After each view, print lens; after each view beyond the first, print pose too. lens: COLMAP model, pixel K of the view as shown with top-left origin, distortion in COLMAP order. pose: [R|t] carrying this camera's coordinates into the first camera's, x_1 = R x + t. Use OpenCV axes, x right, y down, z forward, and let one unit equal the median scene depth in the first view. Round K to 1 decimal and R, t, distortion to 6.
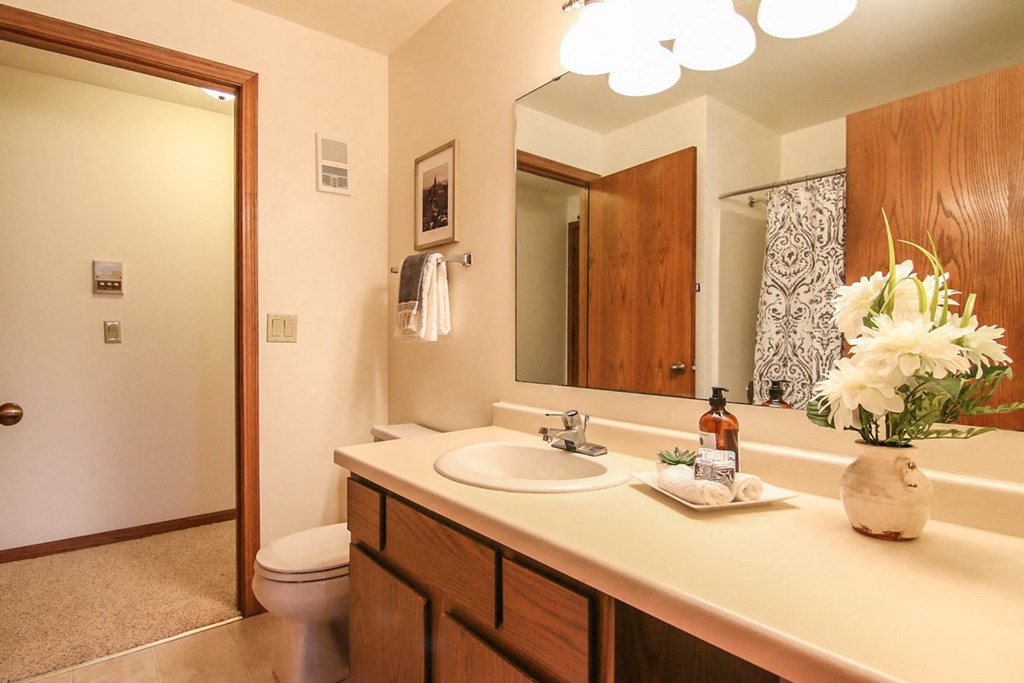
lens RADIAL K [[547.7, 0, 499.9], [0, 547.7, 345.1], [0, 0, 1]] dist [-0.012458, -0.000487]
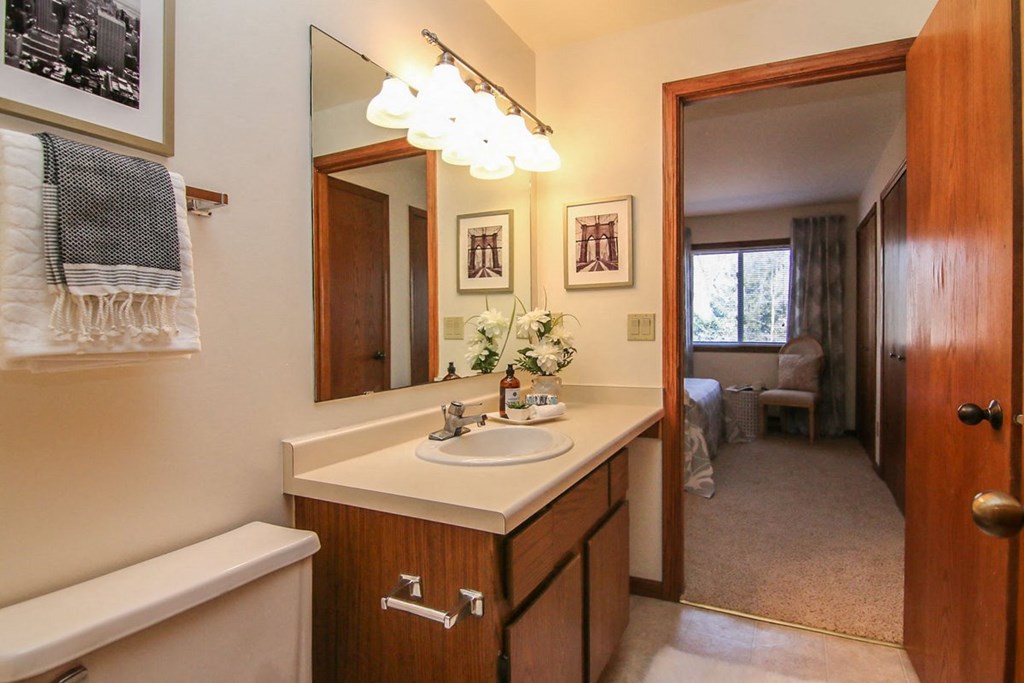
lens RADIAL K [[547.7, 0, 499.9], [0, 547.7, 345.1], [0, 0, 1]] dist [-0.012458, -0.000487]
pose [[-0.411763, -0.026986, 0.910891, -0.638621], [0.028973, 0.998668, 0.042683, -0.030711], [-0.910830, 0.043967, -0.410433, 0.913760]]
